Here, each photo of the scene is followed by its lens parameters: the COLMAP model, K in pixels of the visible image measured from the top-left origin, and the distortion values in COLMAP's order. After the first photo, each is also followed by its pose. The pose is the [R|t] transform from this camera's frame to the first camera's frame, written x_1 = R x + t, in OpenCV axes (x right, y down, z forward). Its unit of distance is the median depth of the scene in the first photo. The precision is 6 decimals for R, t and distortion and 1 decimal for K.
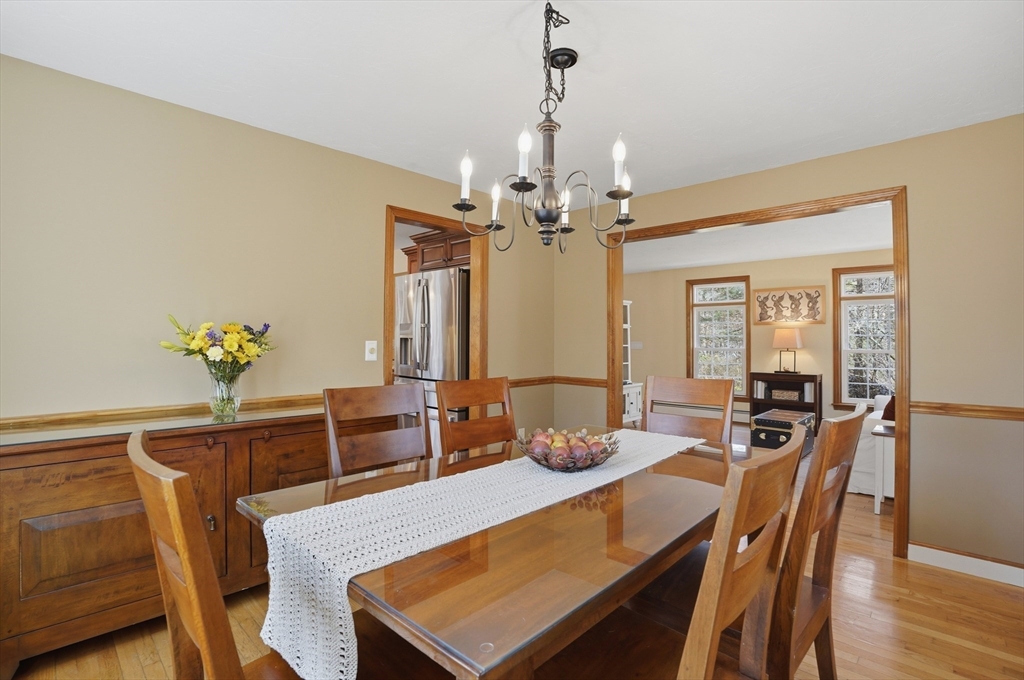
lens RADIAL K [[481.0, 0, 529.2], [0, 481.0, 328.9], [0, 0, 1]] dist [-0.031999, 0.000065]
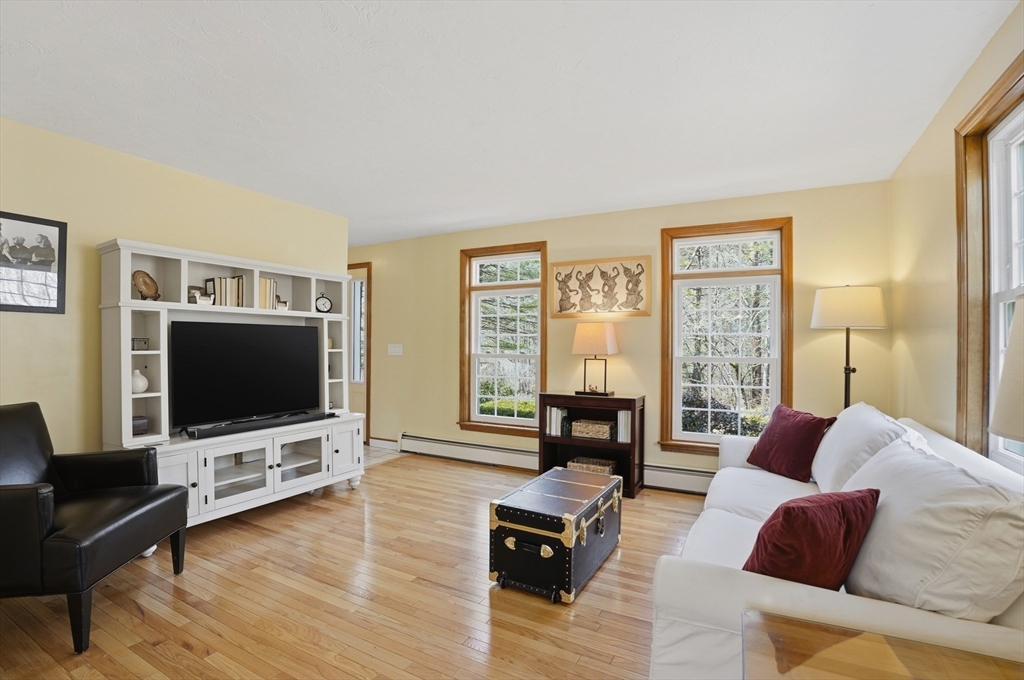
lens RADIAL K [[479.4, 0, 512.0], [0, 479.4, 340.0], [0, 0, 1]] dist [-0.078042, 0.022361]
pose [[0.972202, 0.004830, 0.234096, 0.289640], [-0.007630, 0.999910, 0.011058, 0.015337], [-0.234021, -0.012537, 0.972151, 0.417665]]
